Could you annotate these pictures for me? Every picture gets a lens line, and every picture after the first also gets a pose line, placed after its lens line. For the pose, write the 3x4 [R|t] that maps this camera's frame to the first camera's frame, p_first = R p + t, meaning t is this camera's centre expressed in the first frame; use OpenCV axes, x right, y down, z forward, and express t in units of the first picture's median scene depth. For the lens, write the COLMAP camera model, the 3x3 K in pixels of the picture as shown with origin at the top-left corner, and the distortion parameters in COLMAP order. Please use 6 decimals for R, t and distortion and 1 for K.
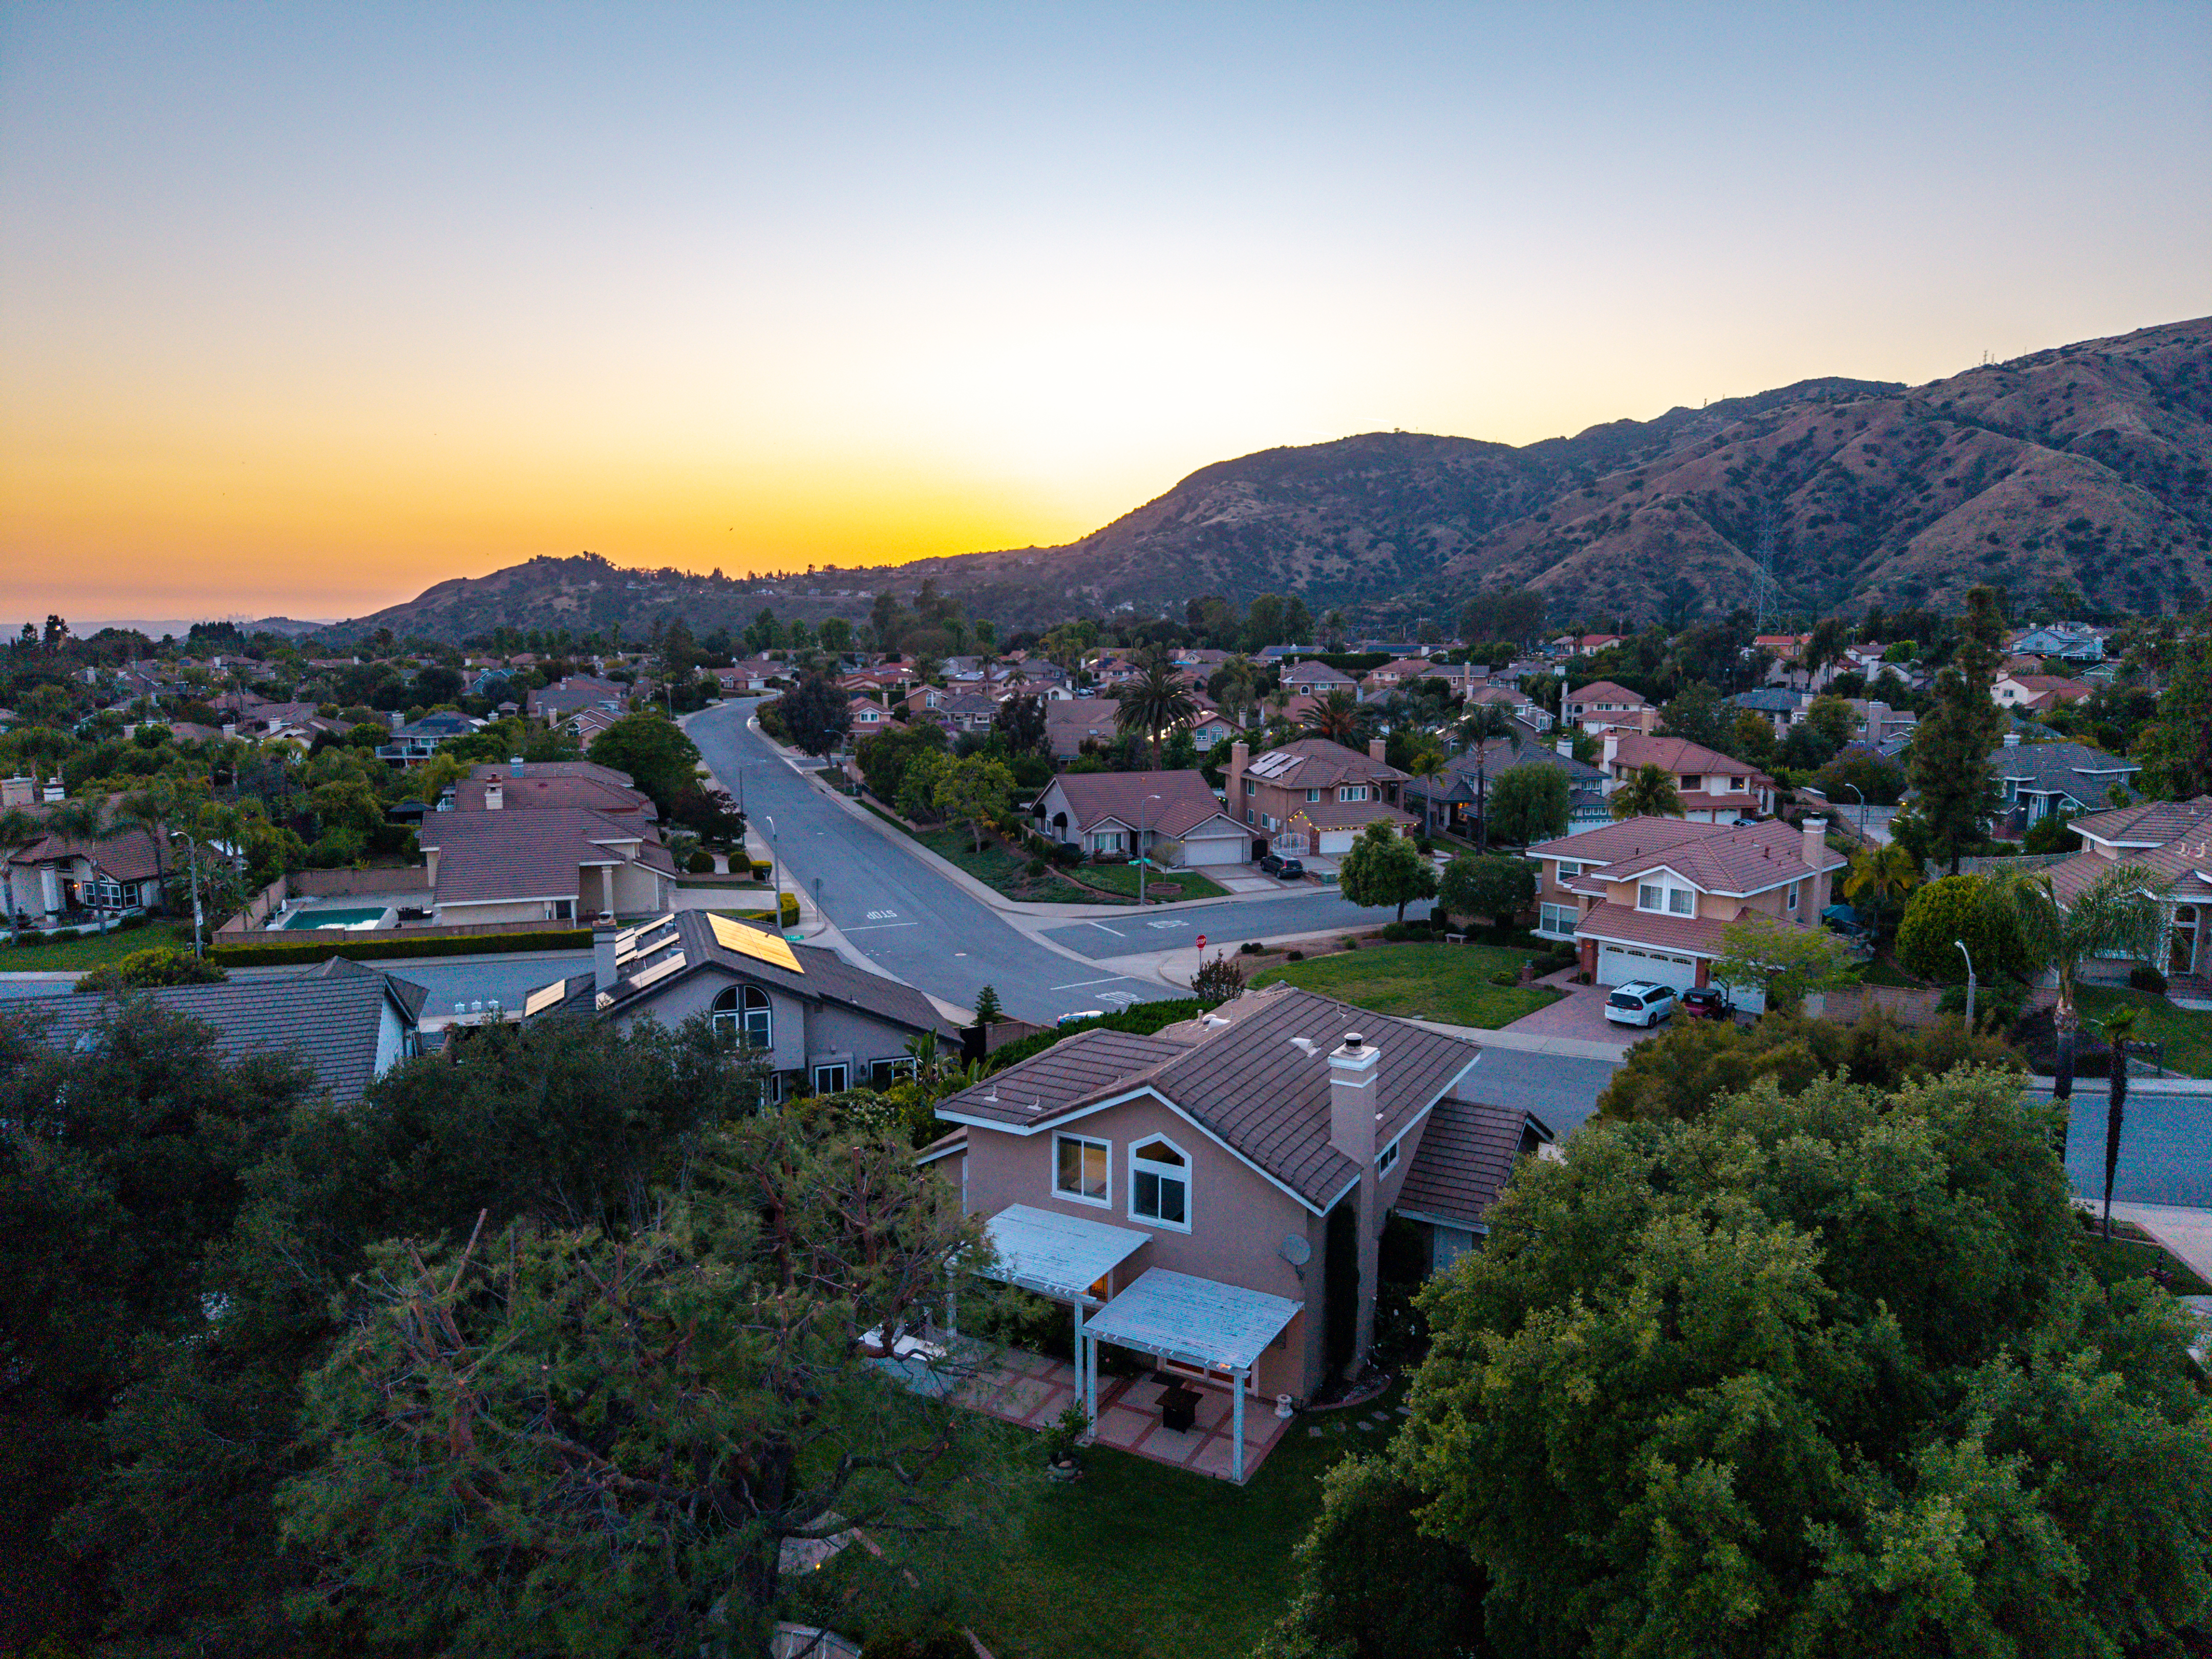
lens RADIAL K [[1493.6, 0, 1106.0], [0, 1493.6, 829.5], [0, 0, 1]] dist [0.027173, -0.051628]
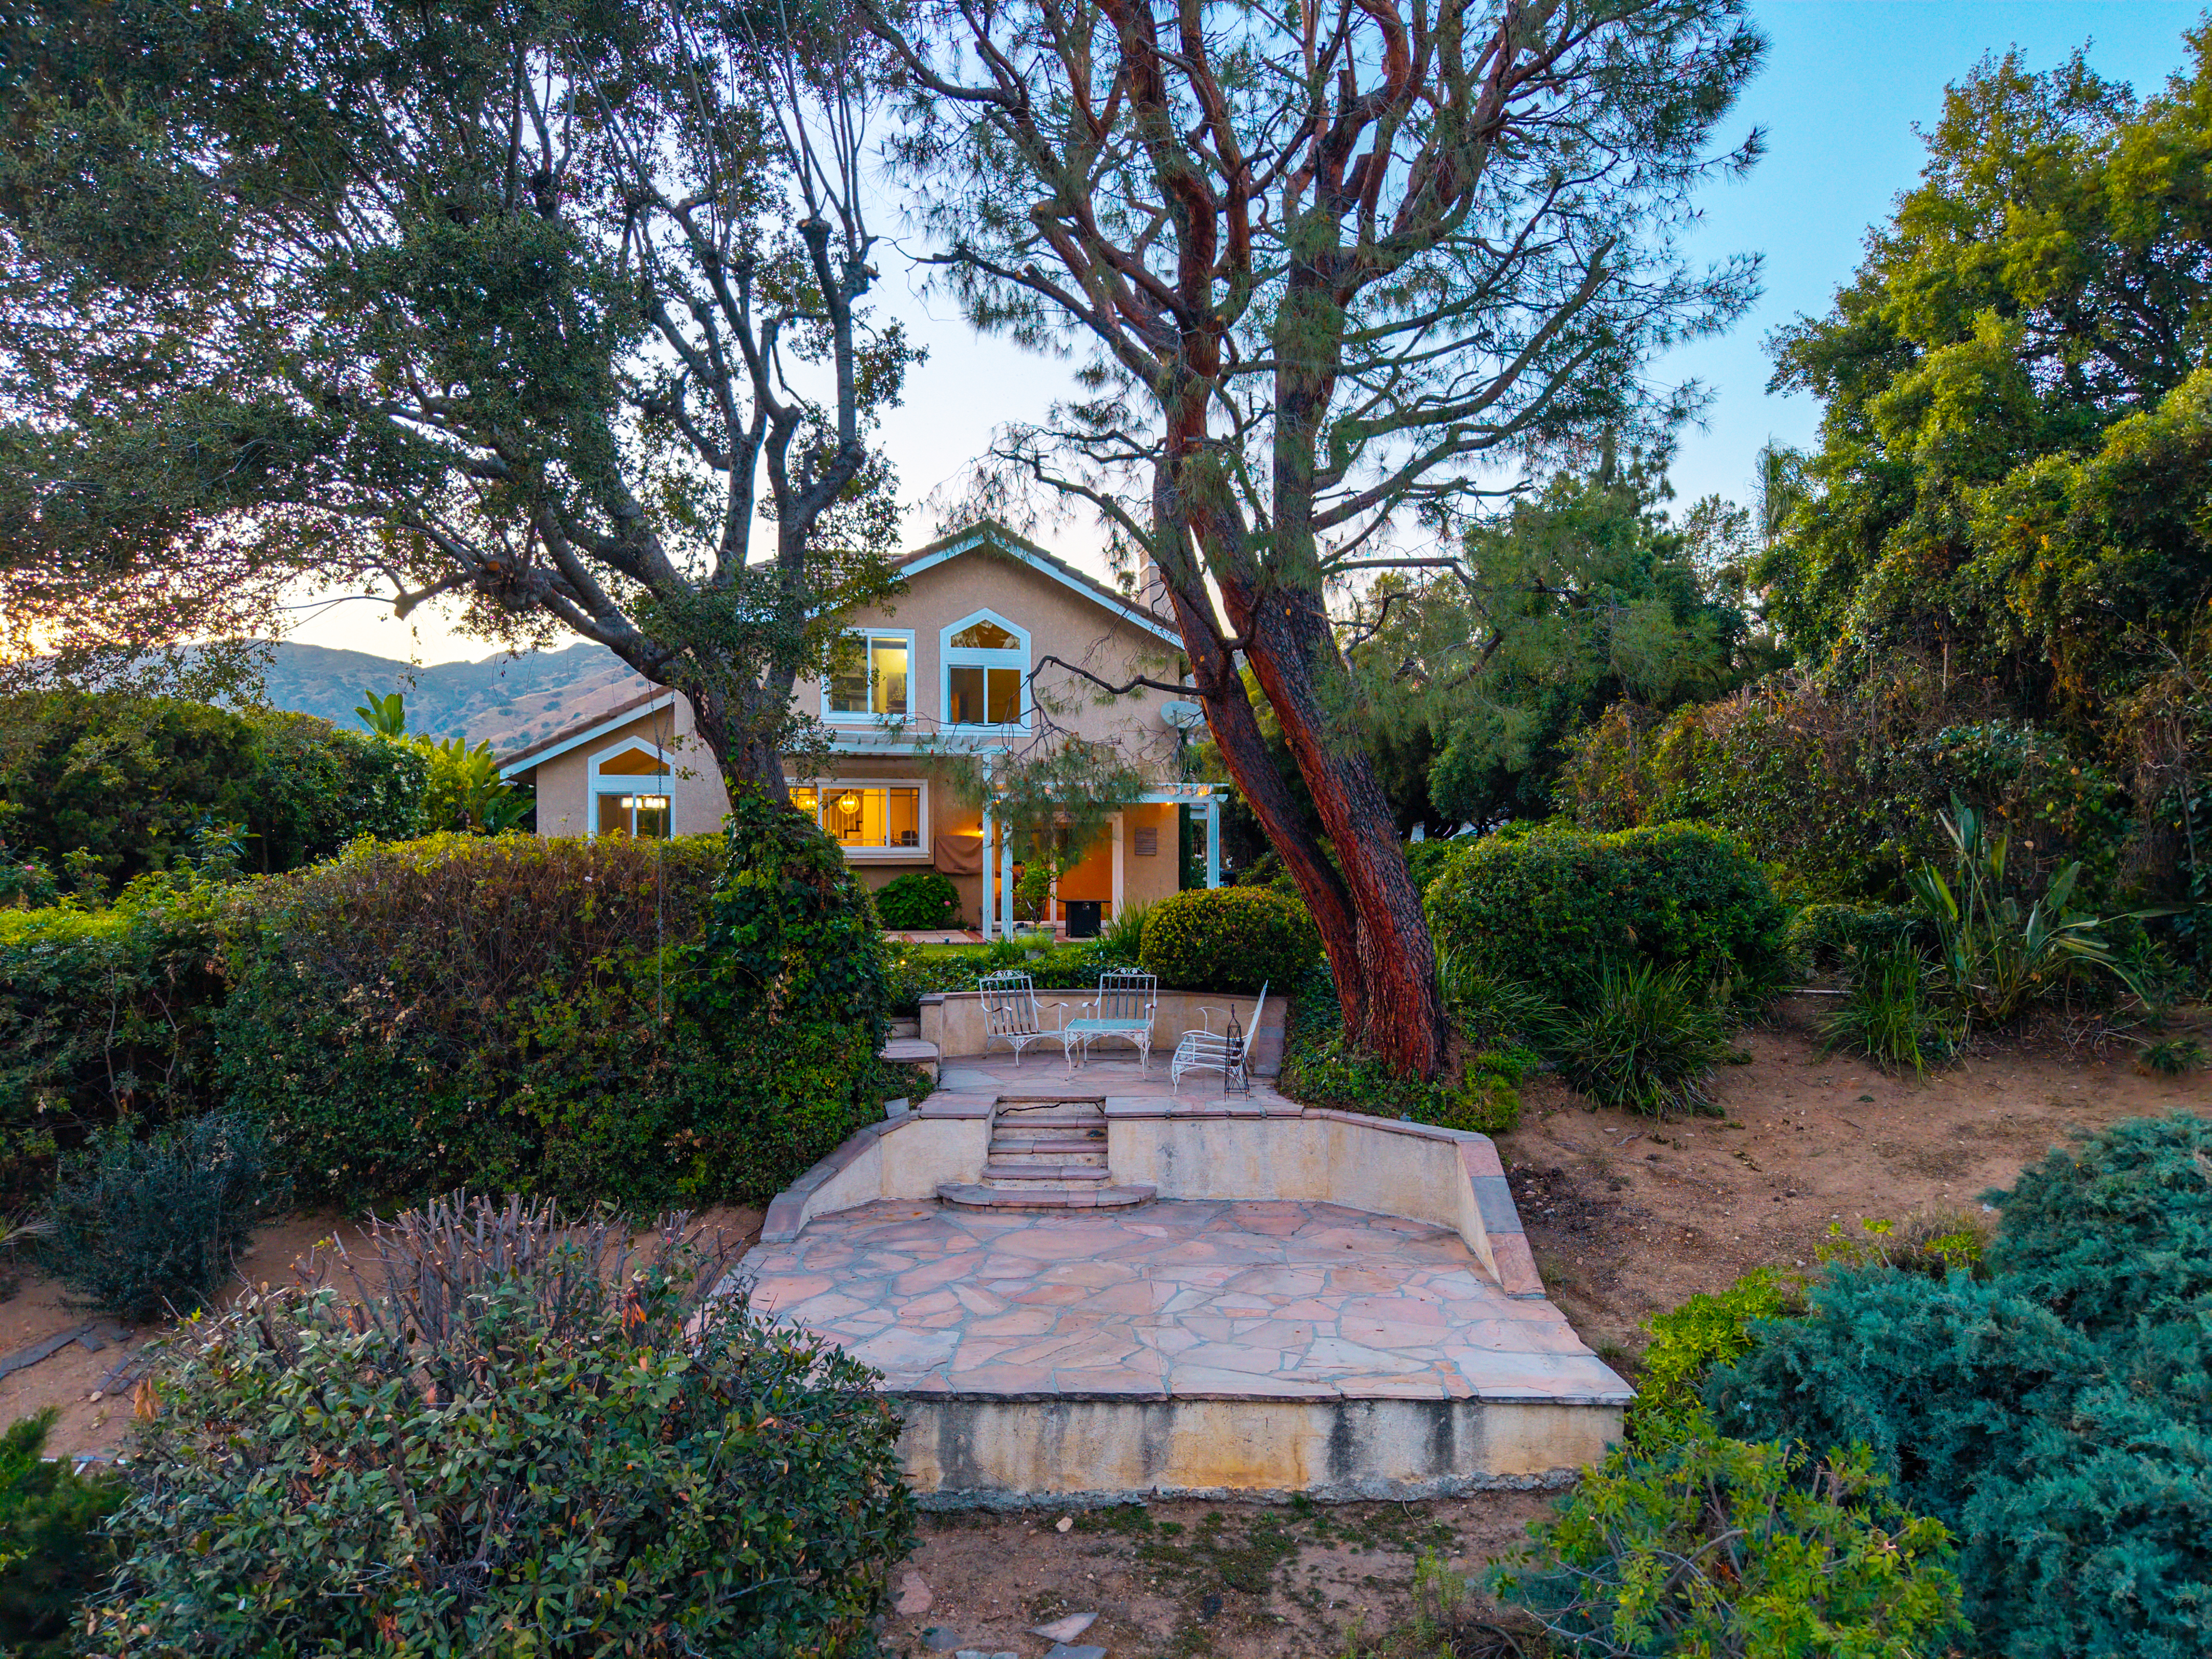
lens RADIAL K [[1474.7, 0, 1102.7], [0, 1474.7, 857.1], [0, 0, 1]] dist [0.031047, -0.035434]
pose [[0.766098, -0.008881, 0.642663, -0.393718], [0.095221, 0.990438, -0.099823, 0.397342], [-0.635632, 0.137669, 0.759618, 0.385180]]
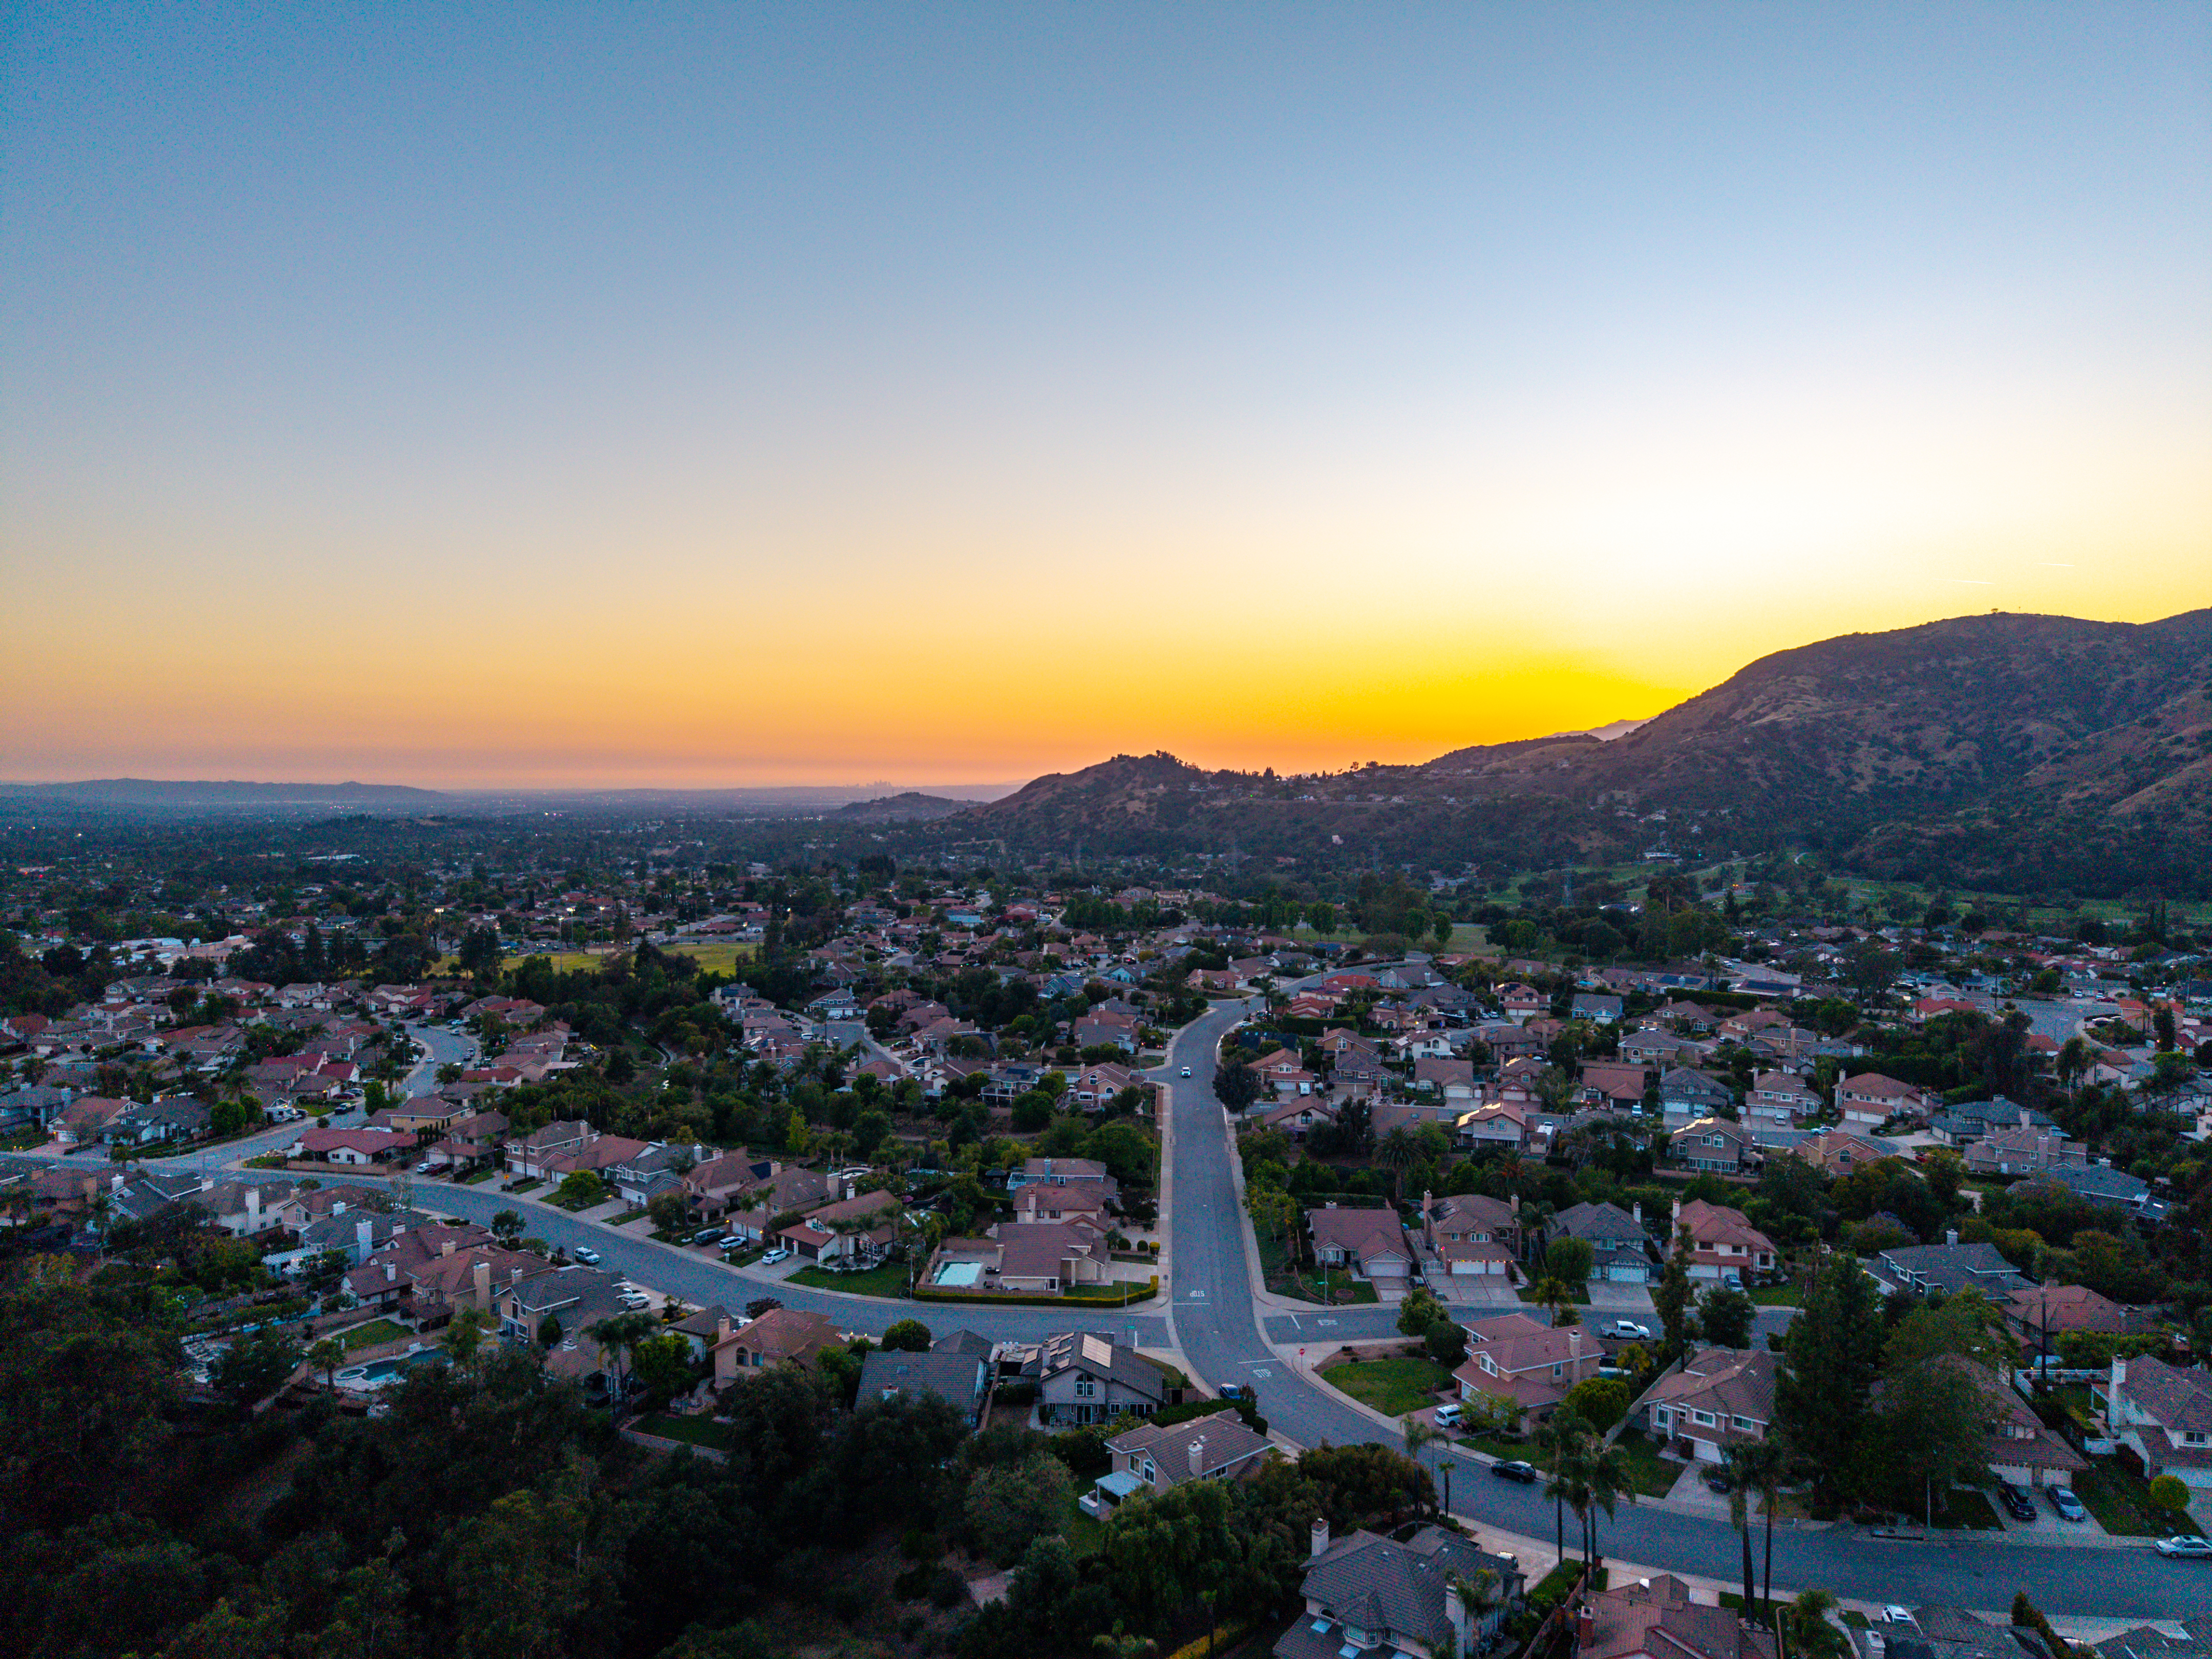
lens RADIAL K [[1474.7, 0, 1102.7], [0, 1474.7, 857.1], [0, 0, 1]] dist [0.031047, -0.035434]
pose [[0.931974, 0.017209, -0.362118, 1.194605], [-0.050228, 0.995368, -0.081969, -0.965928], [0.359030, 0.094581, 0.928521, -2.607703]]
